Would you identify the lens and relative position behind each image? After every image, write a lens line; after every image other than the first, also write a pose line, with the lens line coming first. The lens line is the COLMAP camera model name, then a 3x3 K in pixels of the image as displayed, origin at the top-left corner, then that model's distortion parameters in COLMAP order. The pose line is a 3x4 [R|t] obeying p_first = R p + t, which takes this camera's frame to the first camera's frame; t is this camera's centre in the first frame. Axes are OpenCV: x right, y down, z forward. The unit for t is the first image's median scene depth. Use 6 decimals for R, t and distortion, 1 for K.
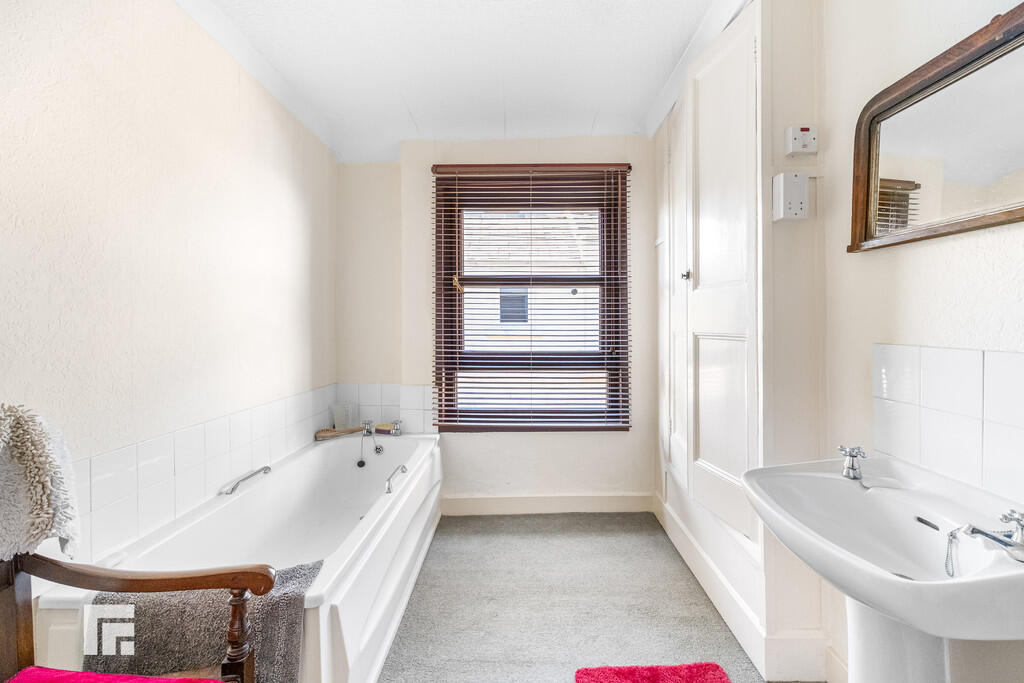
lens RADIAL K [[456.3, 0, 506.4], [0, 456.3, 320.6], [0, 0, 1]] dist [-0.004924, 0.001406]
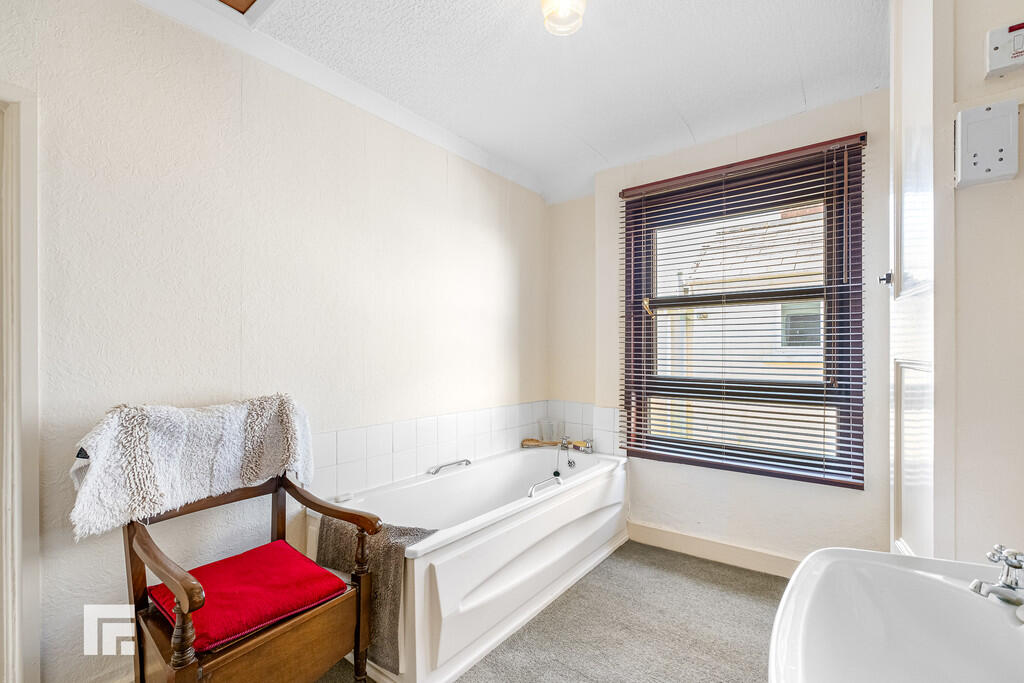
lens RADIAL K [[456.3, 0, 507.7], [0, 456.3, 346.0], [0, 0, 1]] dist [-0.004924, 0.001406]
pose [[0.785420, -0.004547, -0.618947, 0.271138], [0.005590, 0.999984, -0.000252, 0.002239], [0.618938, -0.003262, 0.785433, 0.052211]]
